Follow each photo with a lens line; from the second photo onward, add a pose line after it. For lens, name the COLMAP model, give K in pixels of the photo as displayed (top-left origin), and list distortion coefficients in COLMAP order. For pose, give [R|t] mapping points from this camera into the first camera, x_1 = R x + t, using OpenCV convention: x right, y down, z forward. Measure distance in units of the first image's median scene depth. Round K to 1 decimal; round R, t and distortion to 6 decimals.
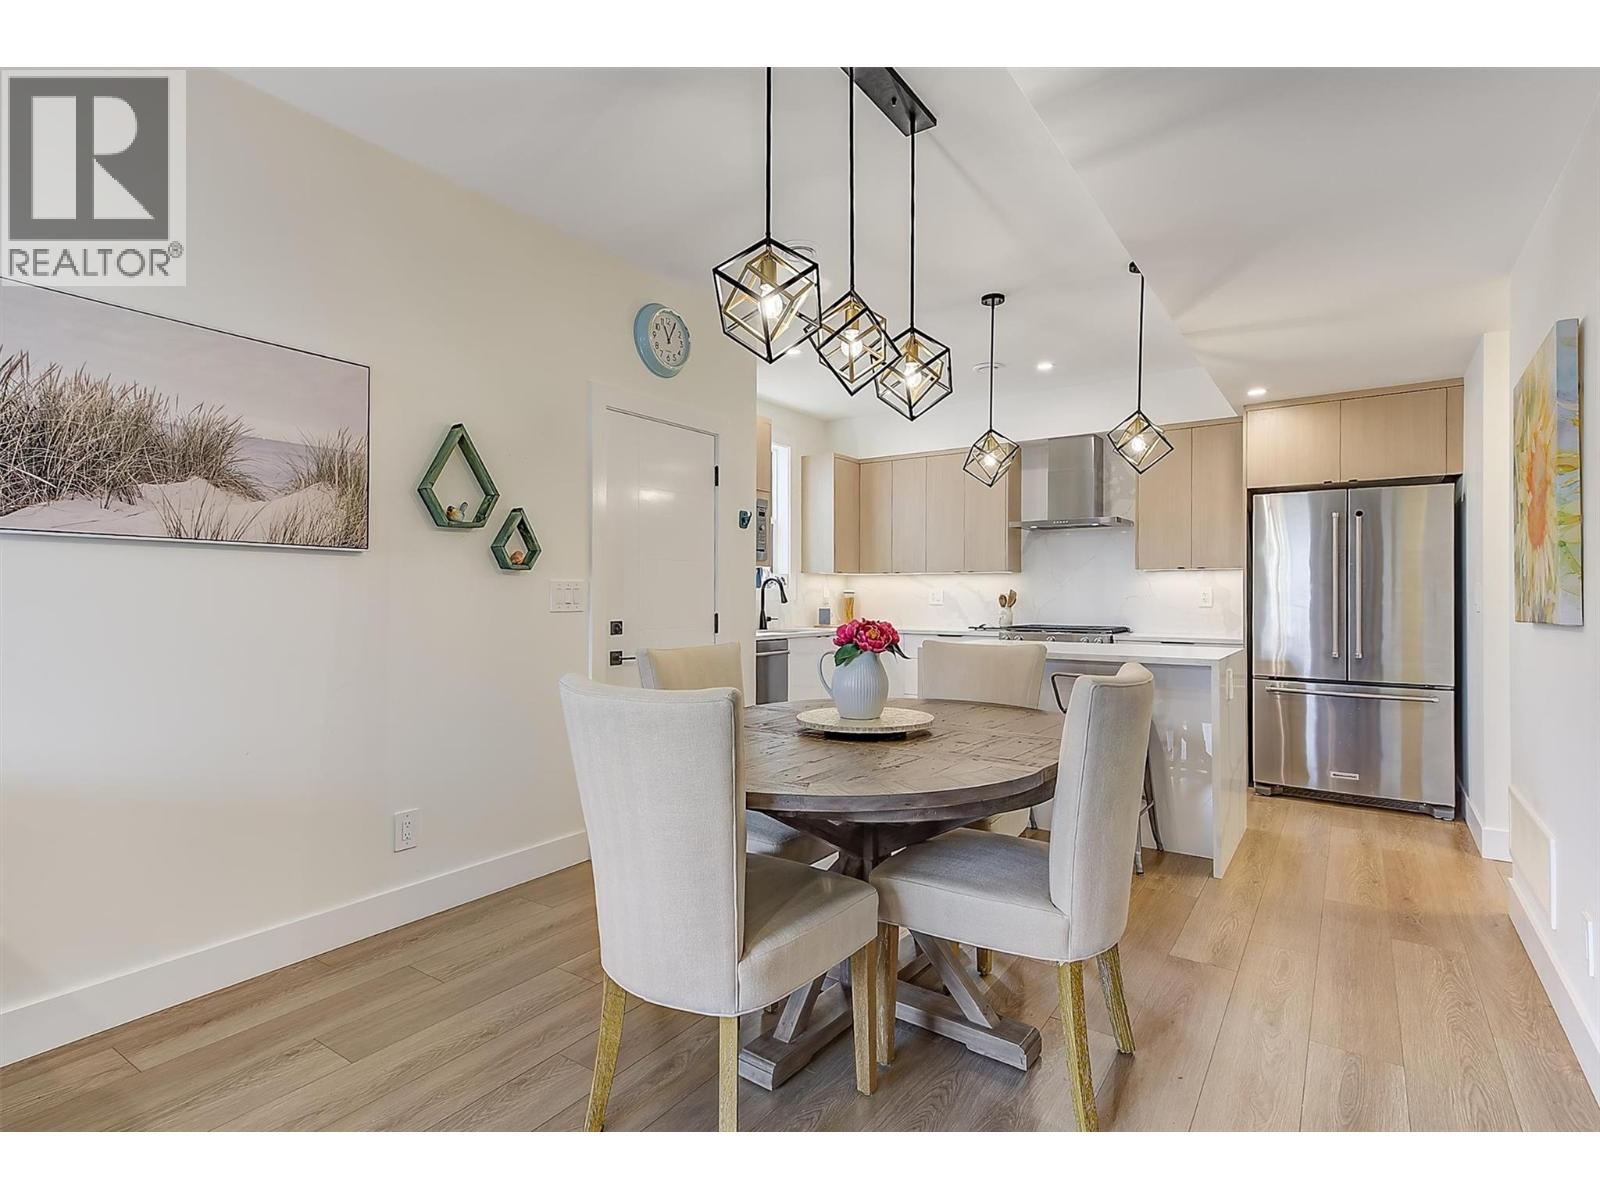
lens RADIAL K [[787.7, 0, 802.2], [0, 787.7, 587.6], [0, 0, 1]] dist [0.003025, 0.000663]
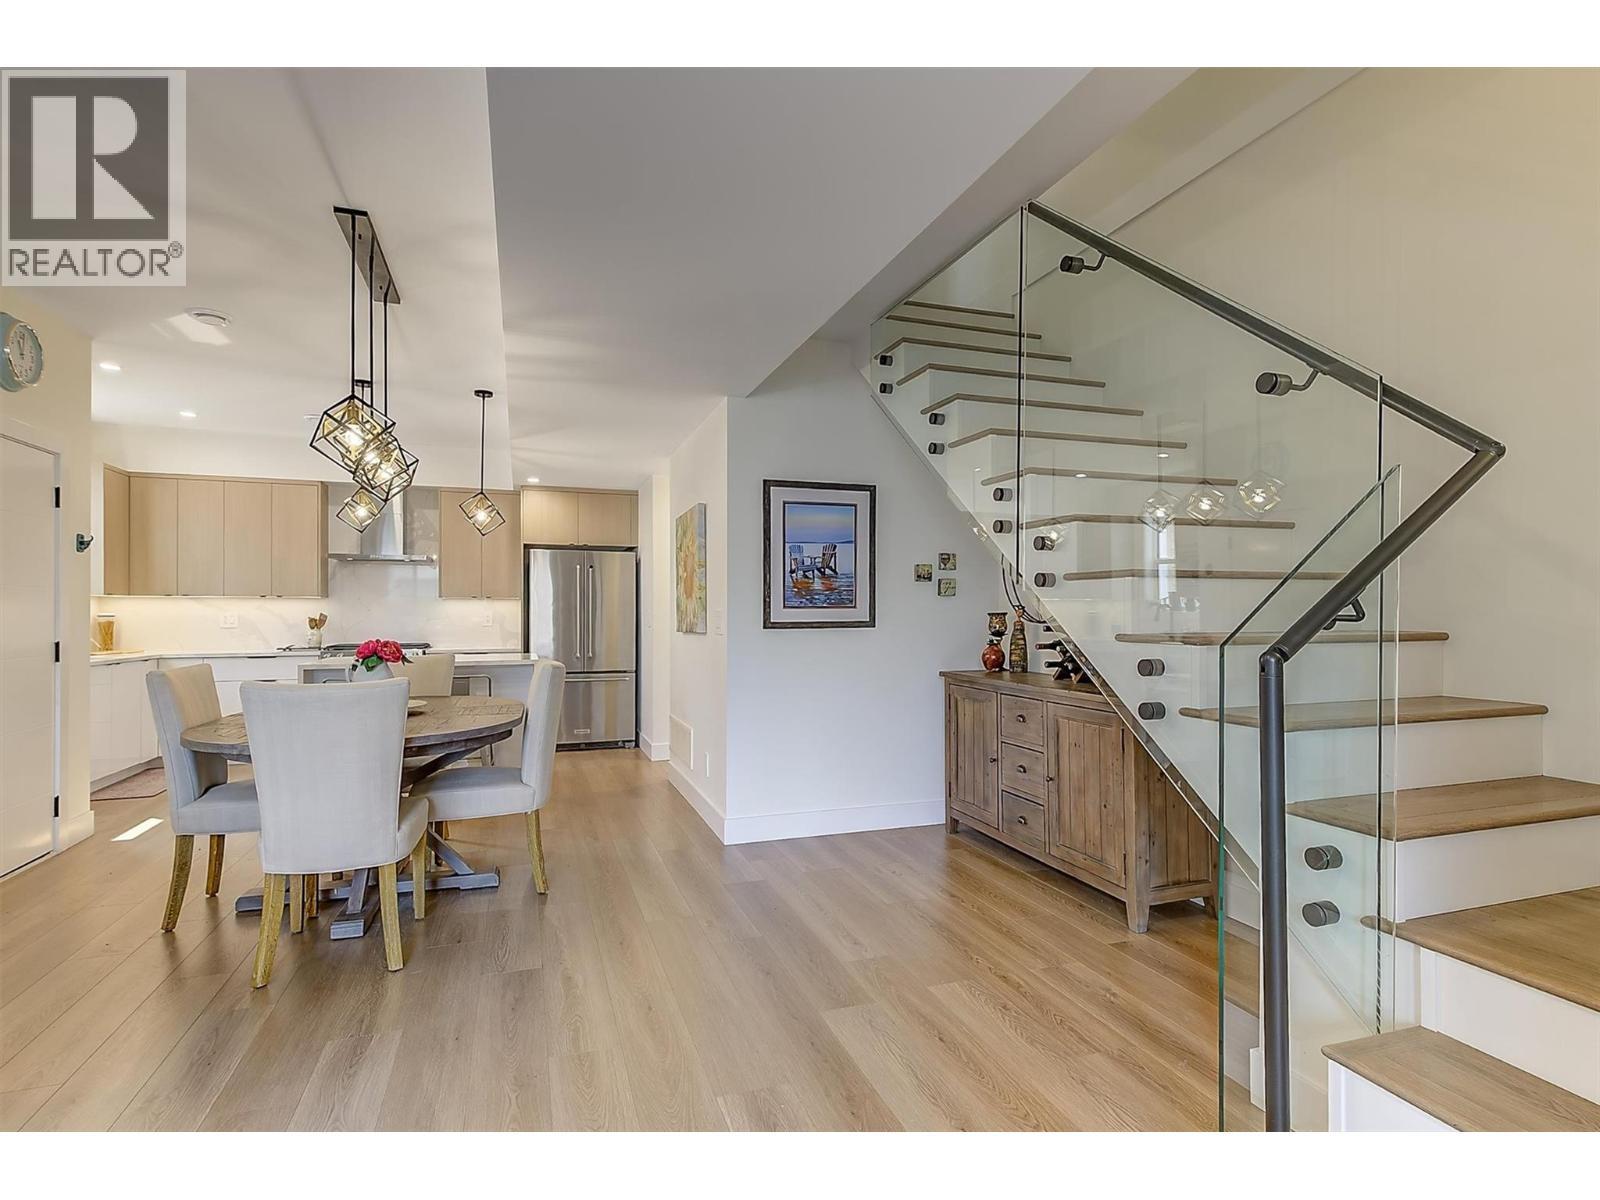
lens RADIAL K [[787.7, 0, 802.2], [0, 787.7, 587.6], [0, 0, 1]] dist [0.003025, 0.000663]
pose [[0.572394, 0.023454, 0.819643, -0.337530], [-0.006326, 0.999687, -0.024188, -0.013913], [-0.819954, 0.008660, 0.572363, -0.254217]]
